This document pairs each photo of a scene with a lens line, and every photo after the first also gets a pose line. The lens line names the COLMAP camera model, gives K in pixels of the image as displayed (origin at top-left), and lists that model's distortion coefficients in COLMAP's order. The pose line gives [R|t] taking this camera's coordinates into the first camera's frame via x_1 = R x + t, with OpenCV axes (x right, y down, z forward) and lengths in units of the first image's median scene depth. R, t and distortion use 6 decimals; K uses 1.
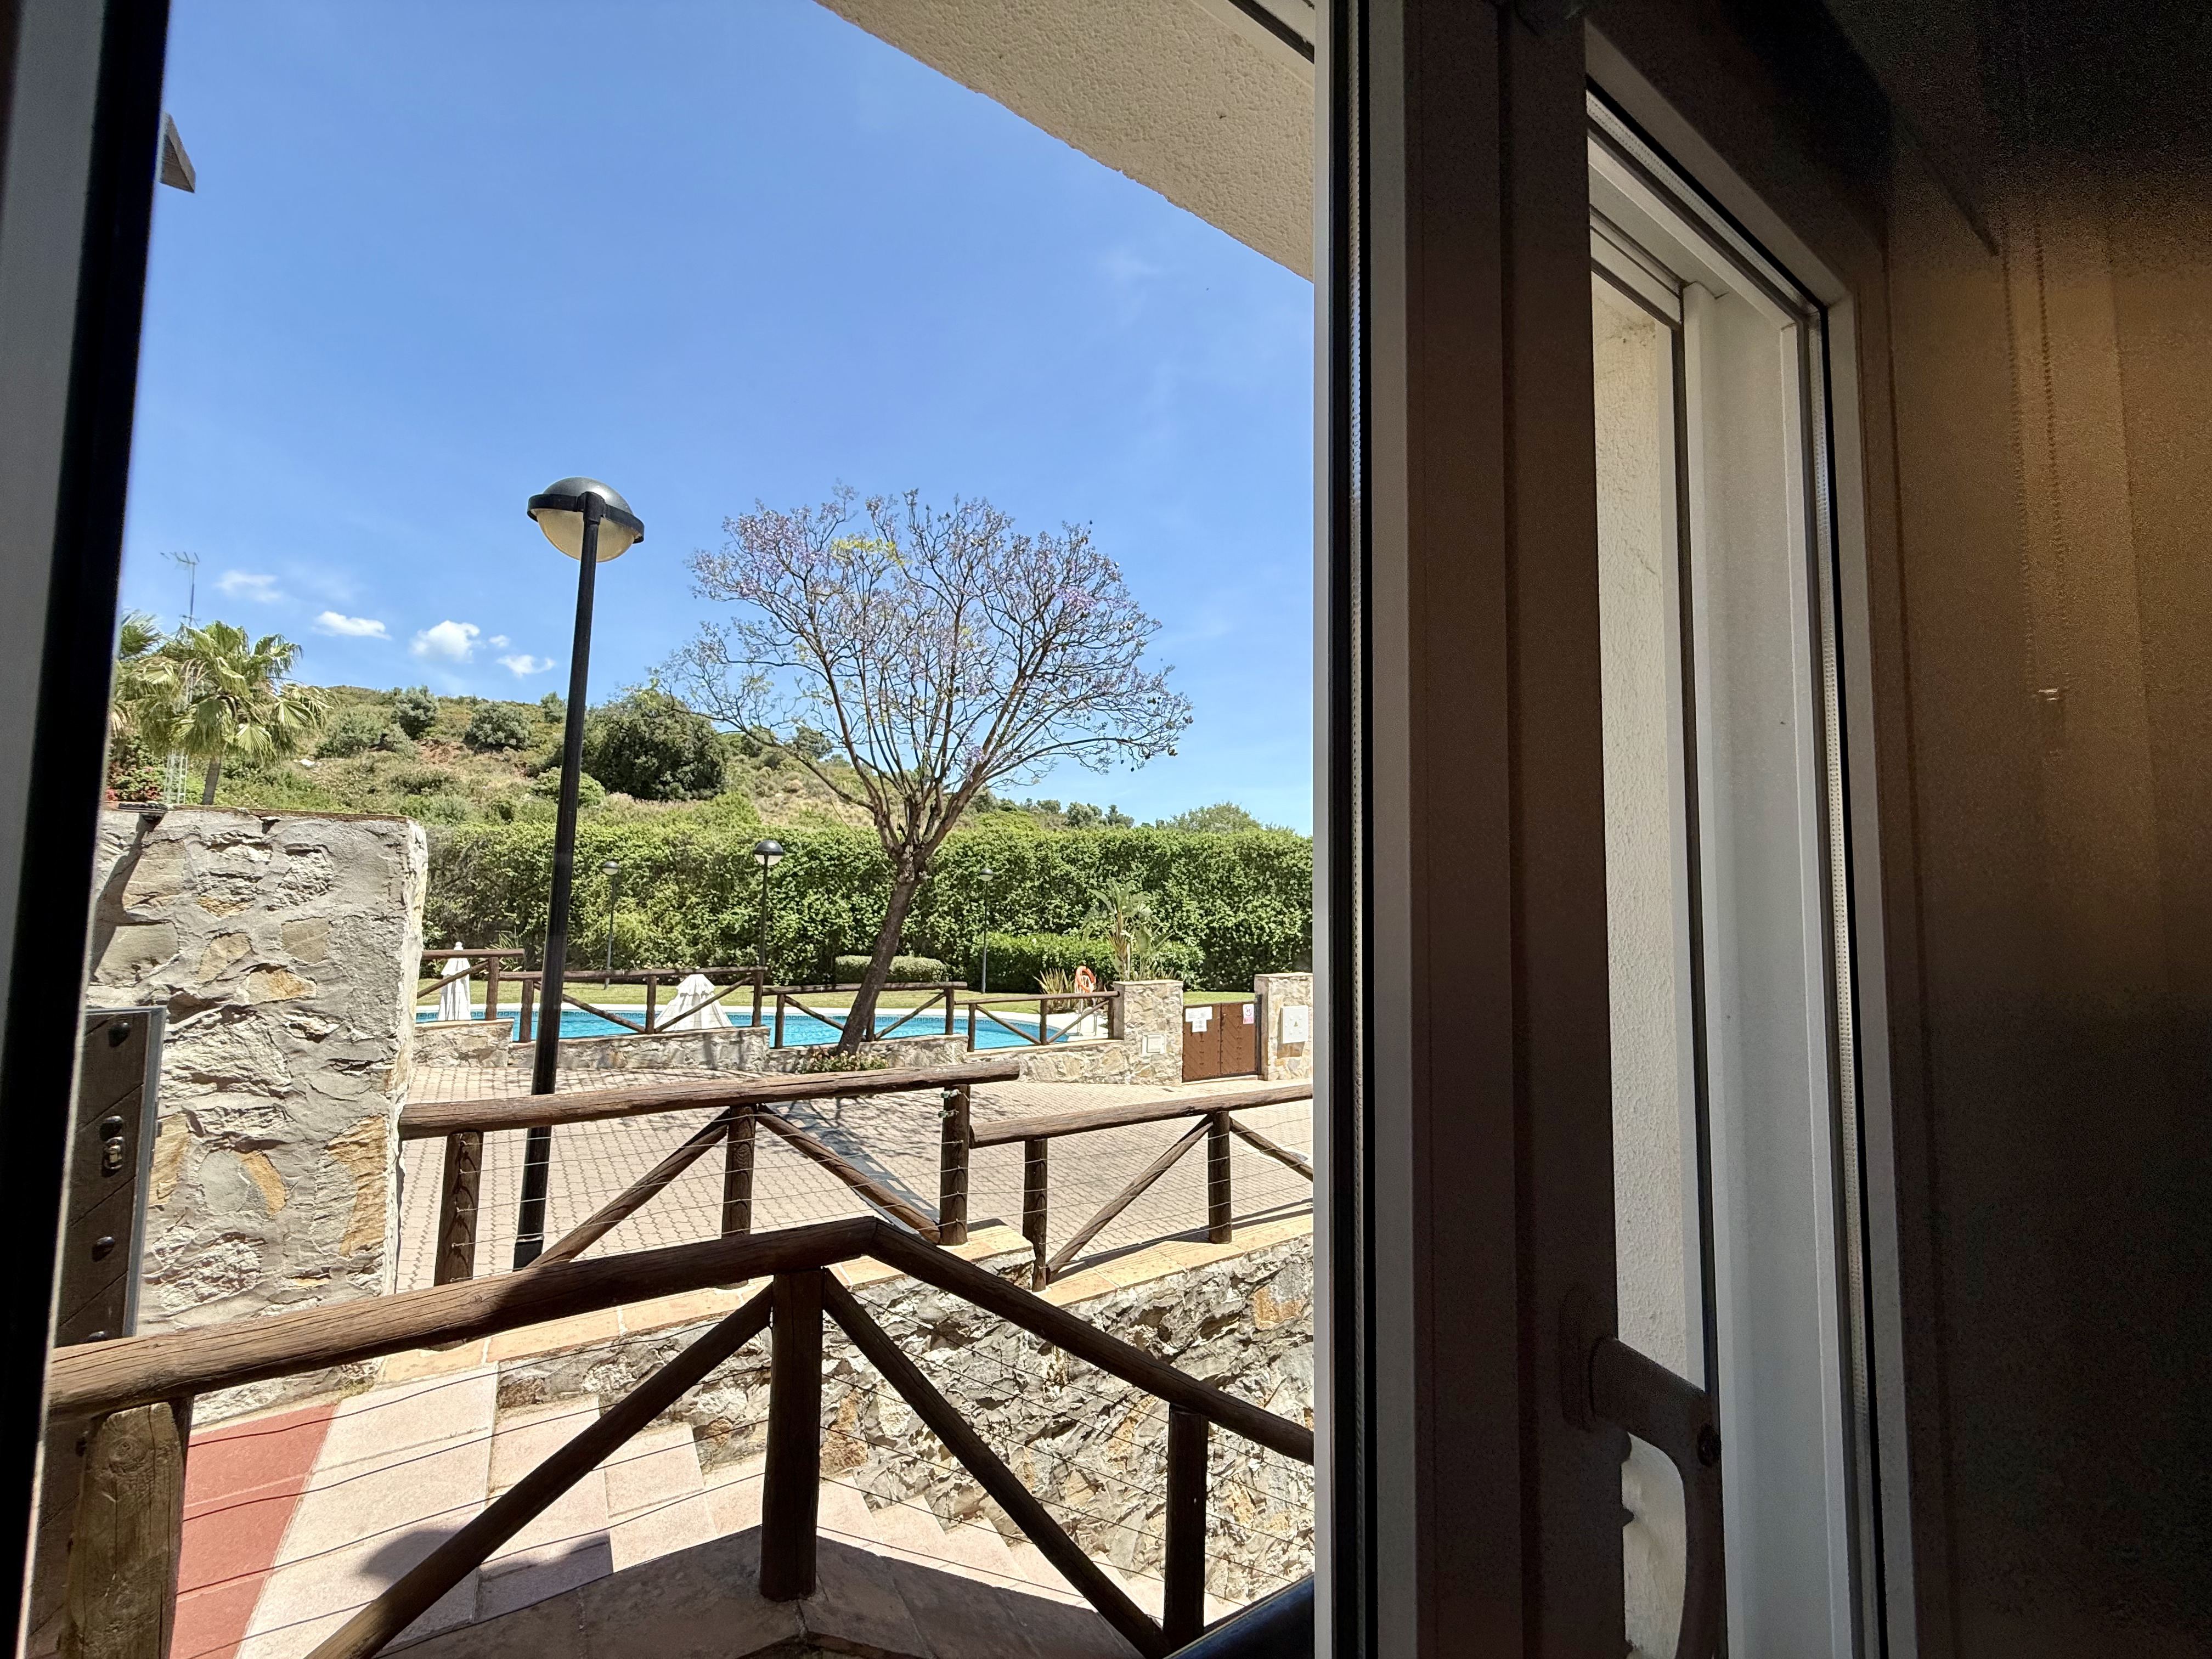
lens RADIAL K [[885.8, 0, 1096.0], [0, 885.8, 829.7], [0, 0, 1]] dist [0.001026, -0.000072]
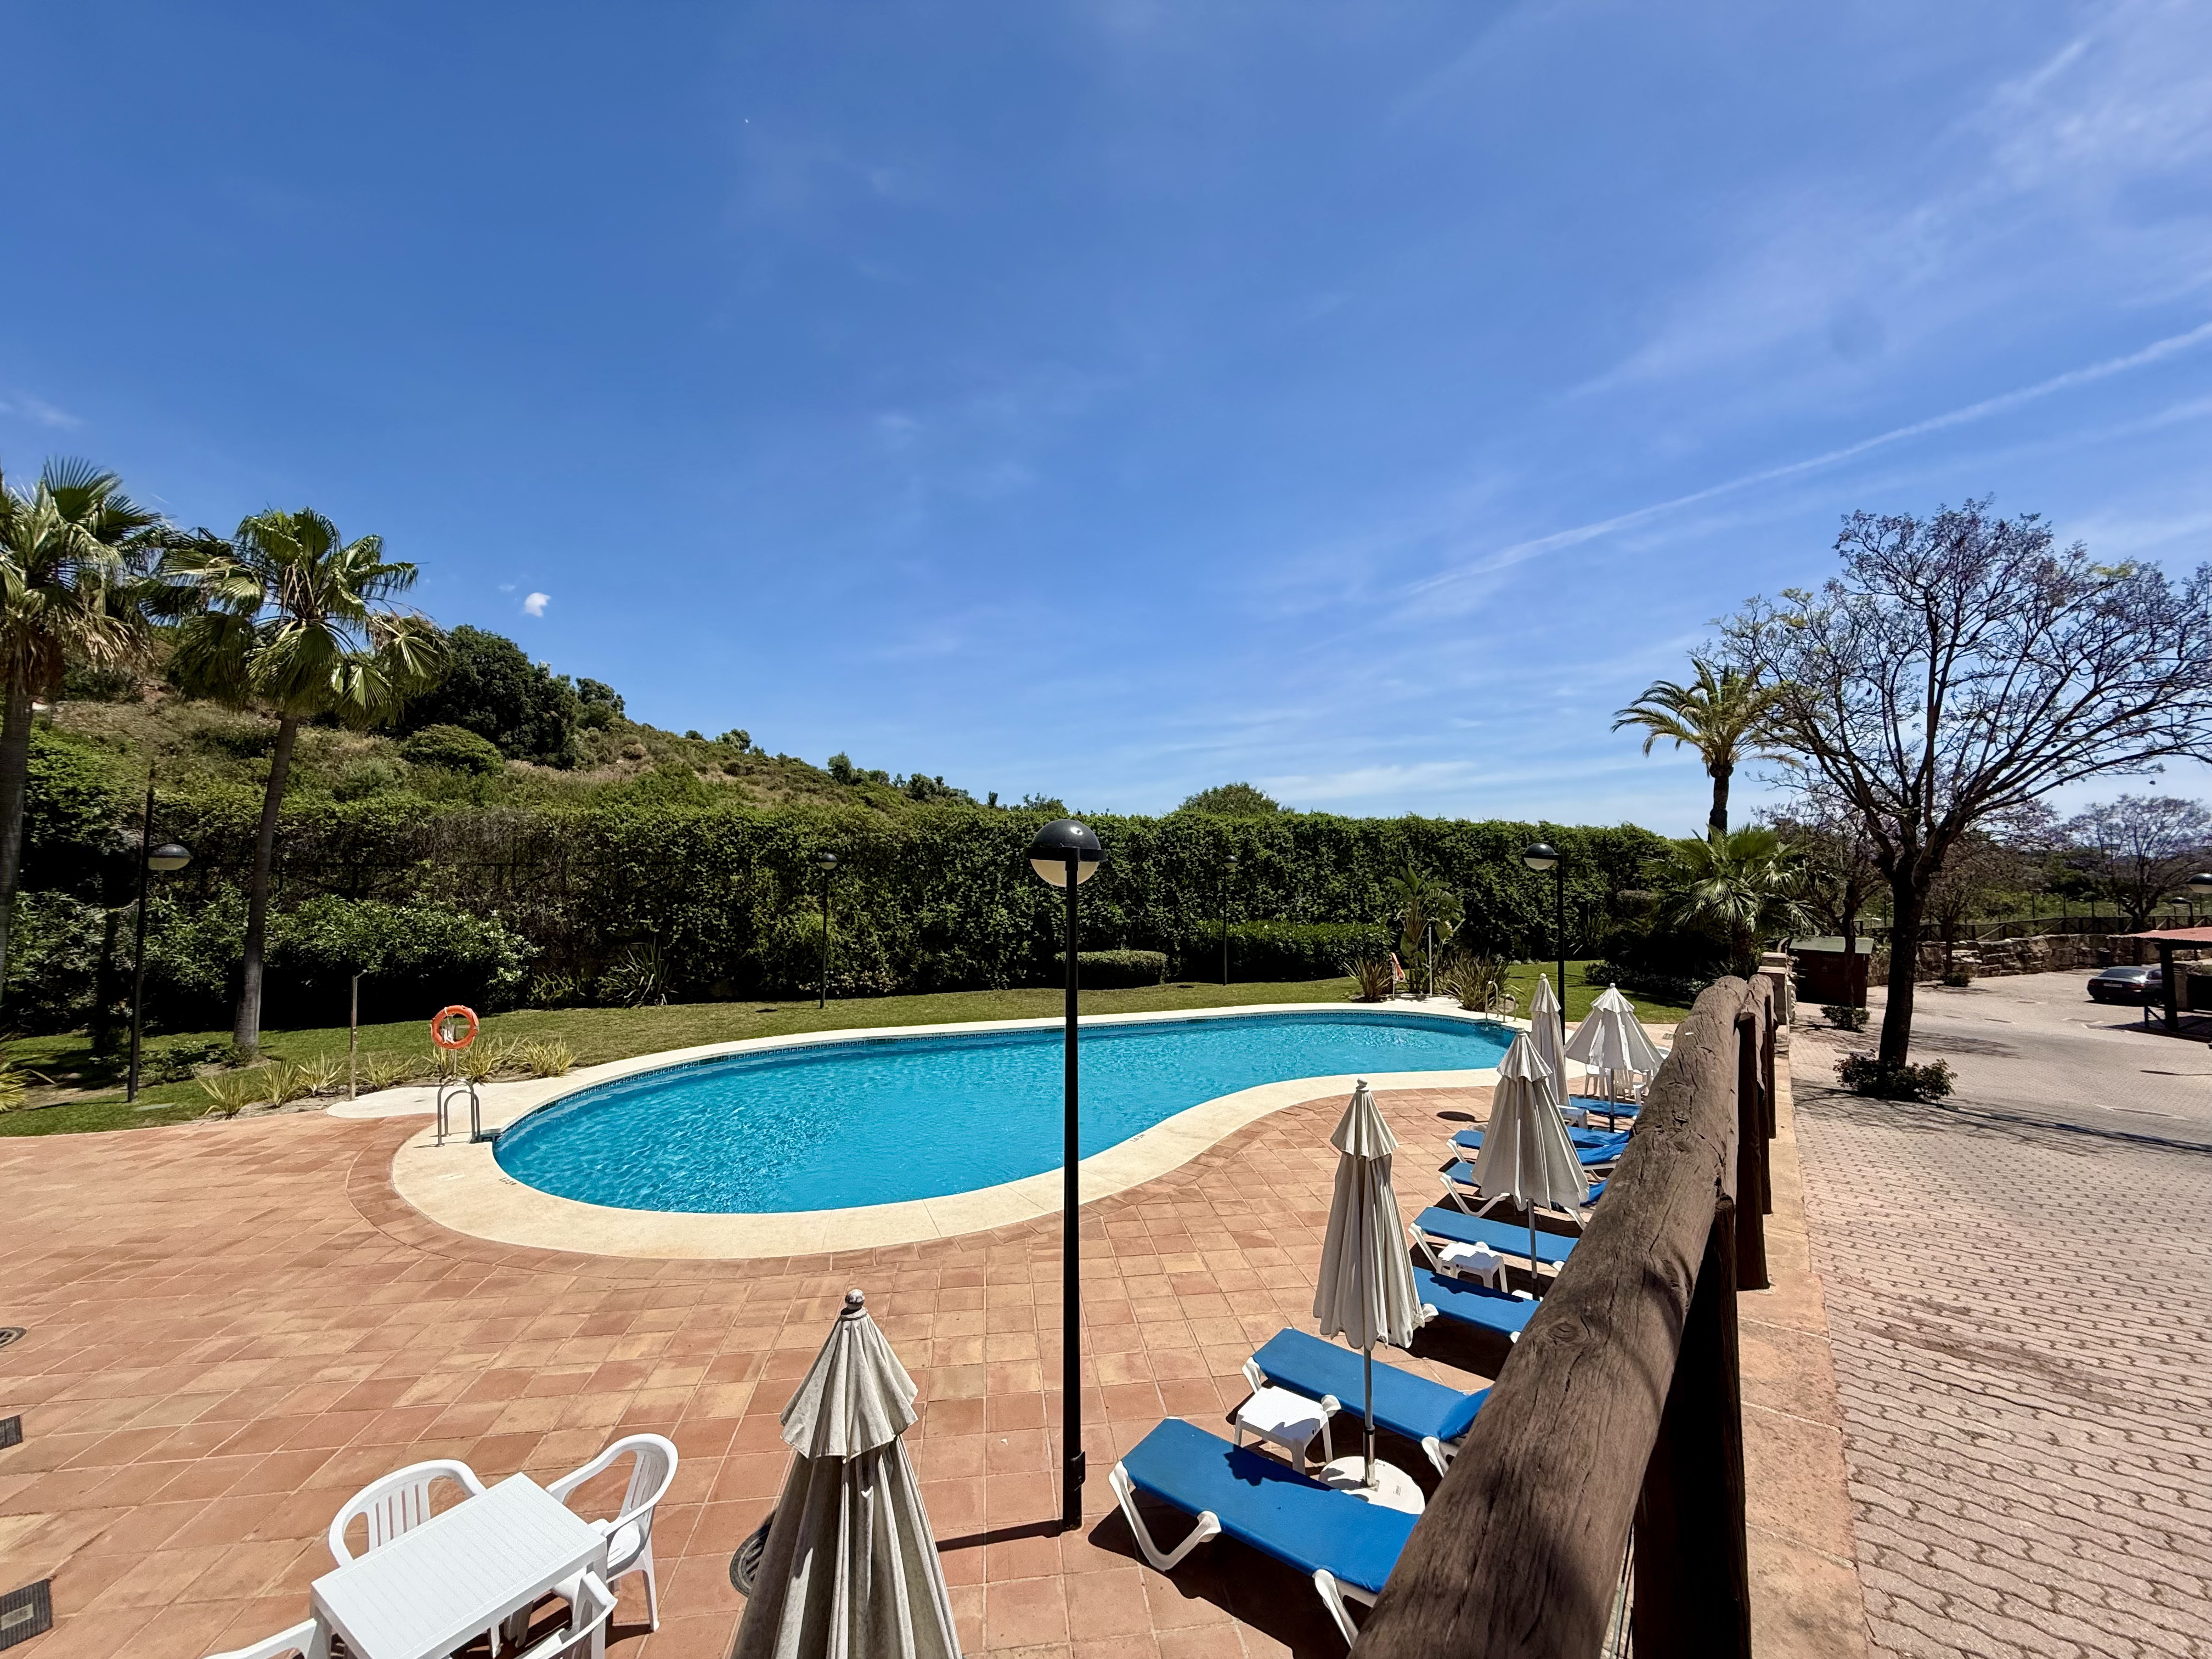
lens RADIAL K [[885.8, 0, 1096.0], [0, 885.8, 829.7], [0, 0, 1]] dist [0.001026, -0.000072]
pose [[0.930442, -0.002386, 0.366432, -0.572210], [-0.009467, 0.999489, 0.030547, -0.011406], [-0.366317, -0.031891, 0.929943, 0.140991]]
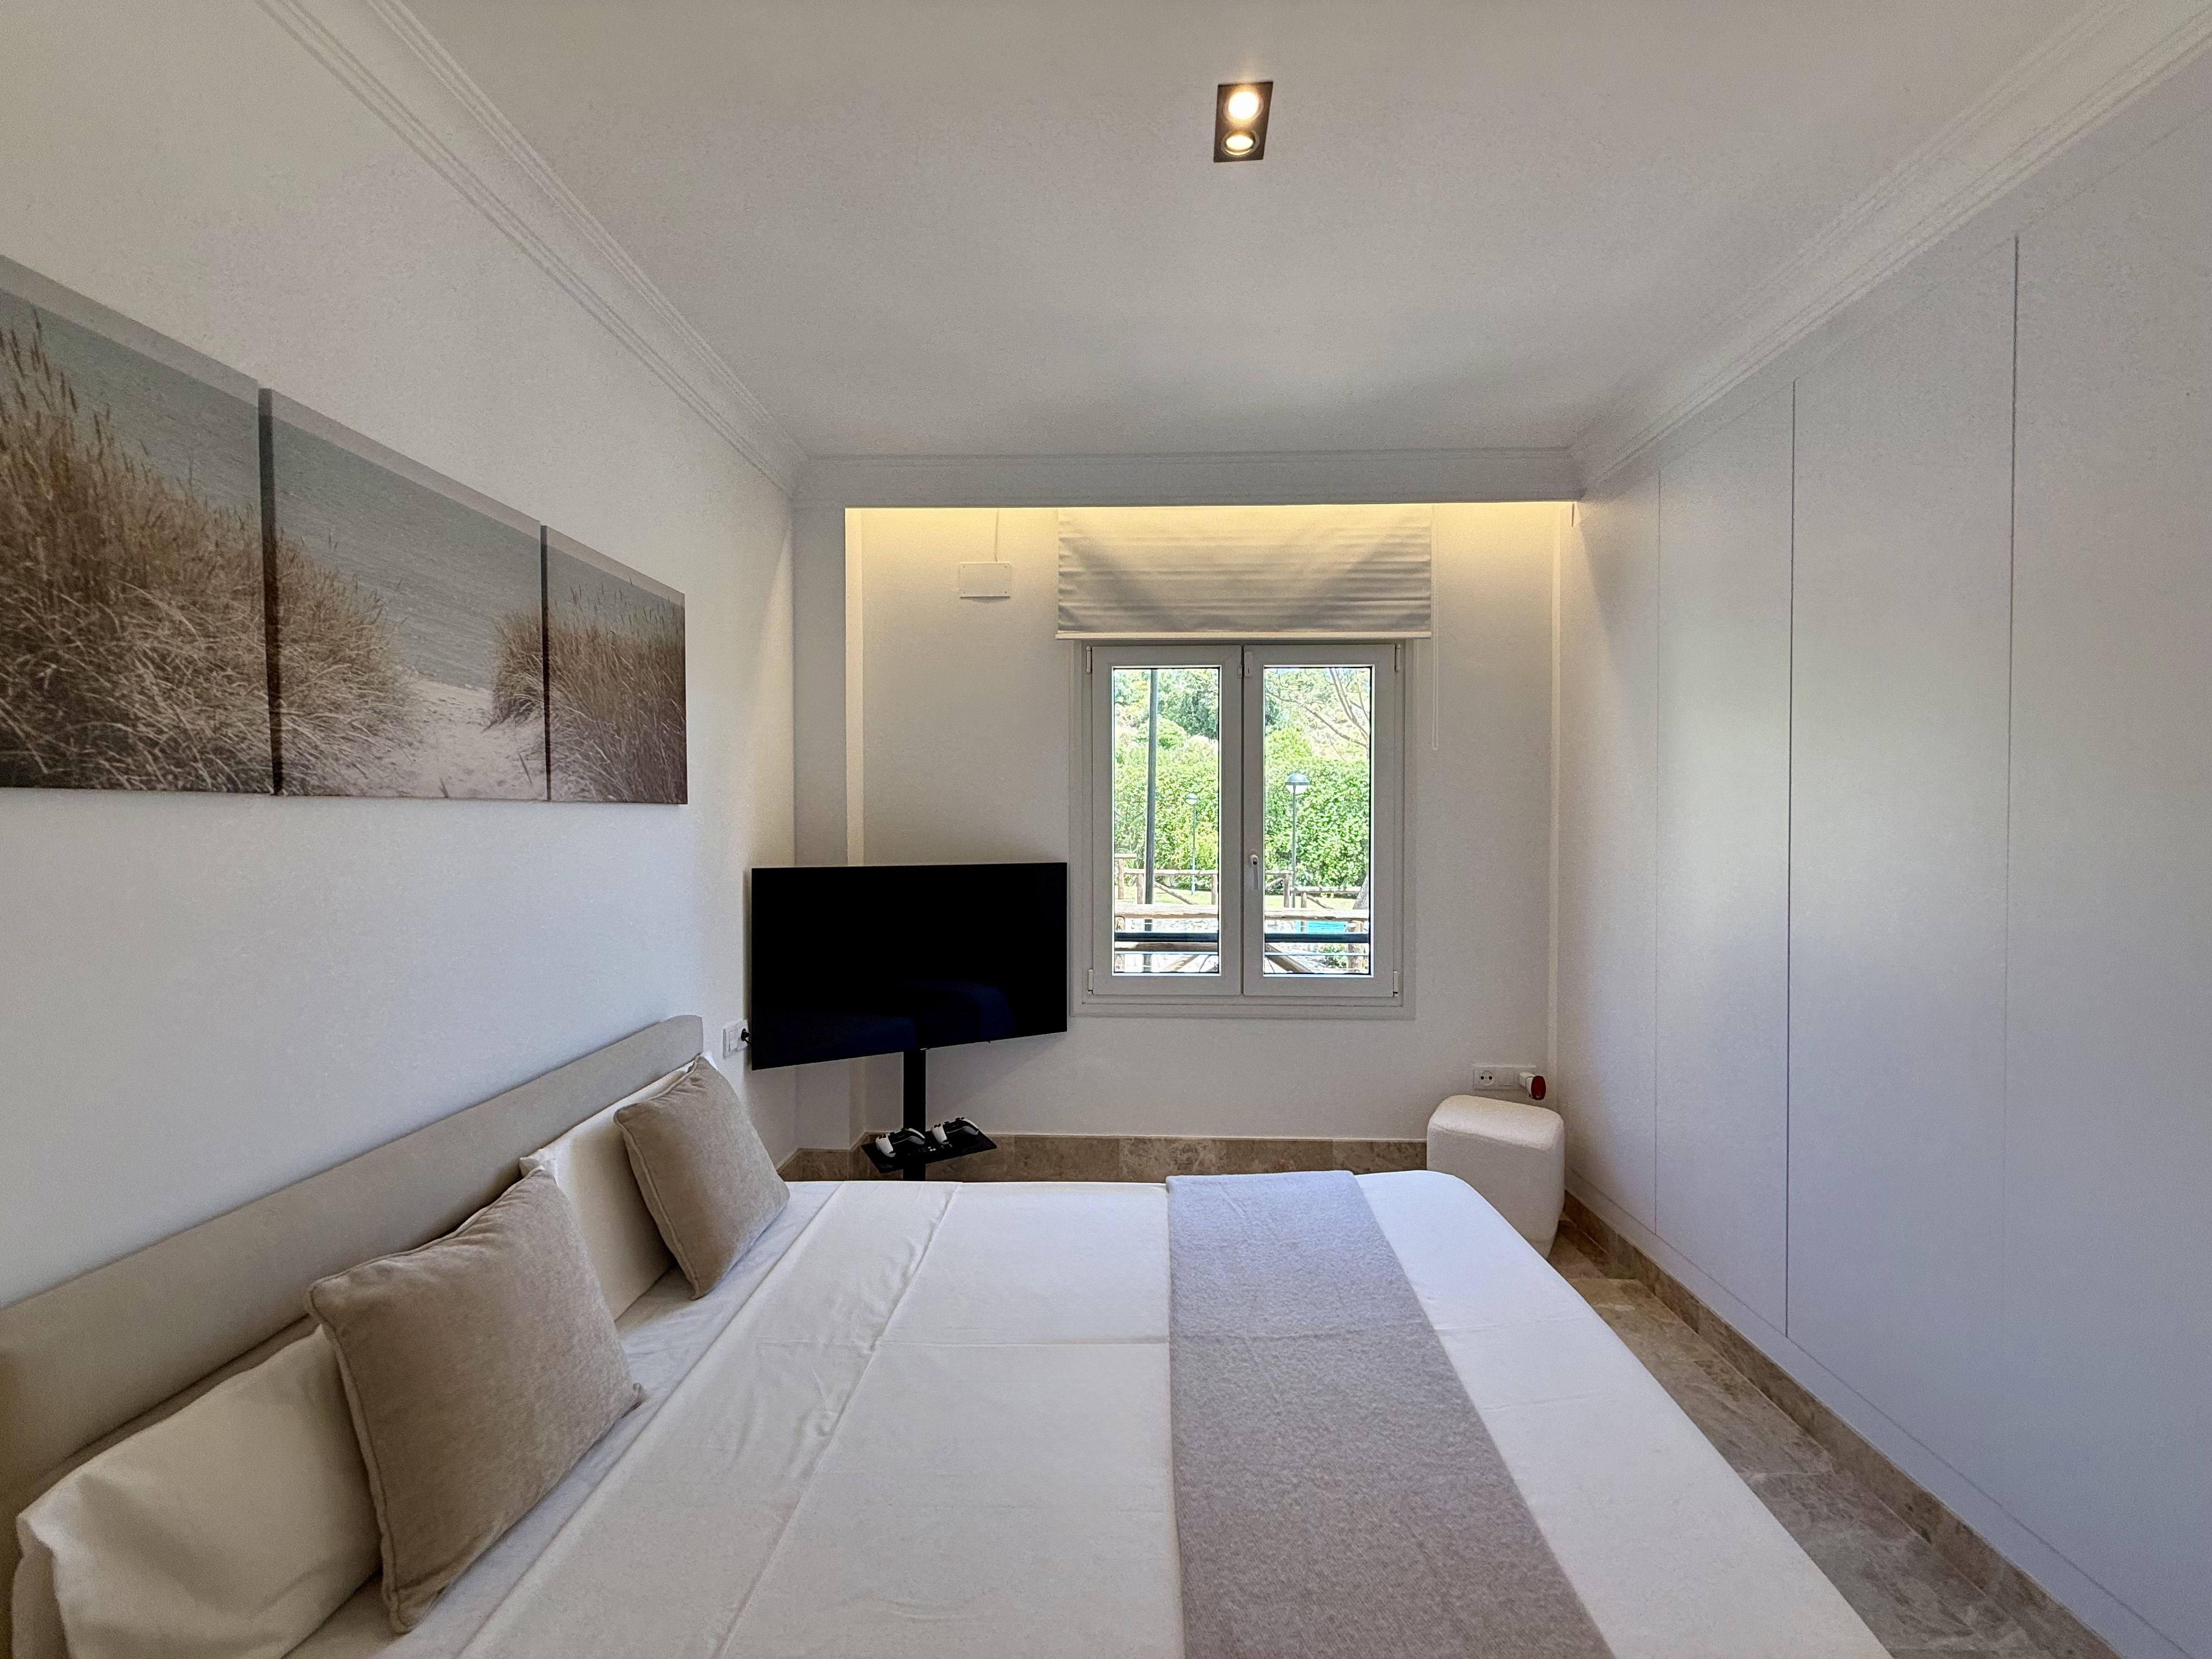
lens RADIAL K [[885.8, 0, 1096.0], [0, 885.8, 829.7], [0, 0, 1]] dist [0.001026, -0.000072]
pose [[0.814587, -0.008319, -0.579982, 0.062298], [0.057359, 0.996152, 0.066272, -0.004010], [0.577198, -0.087252, 0.811929, -0.086371]]
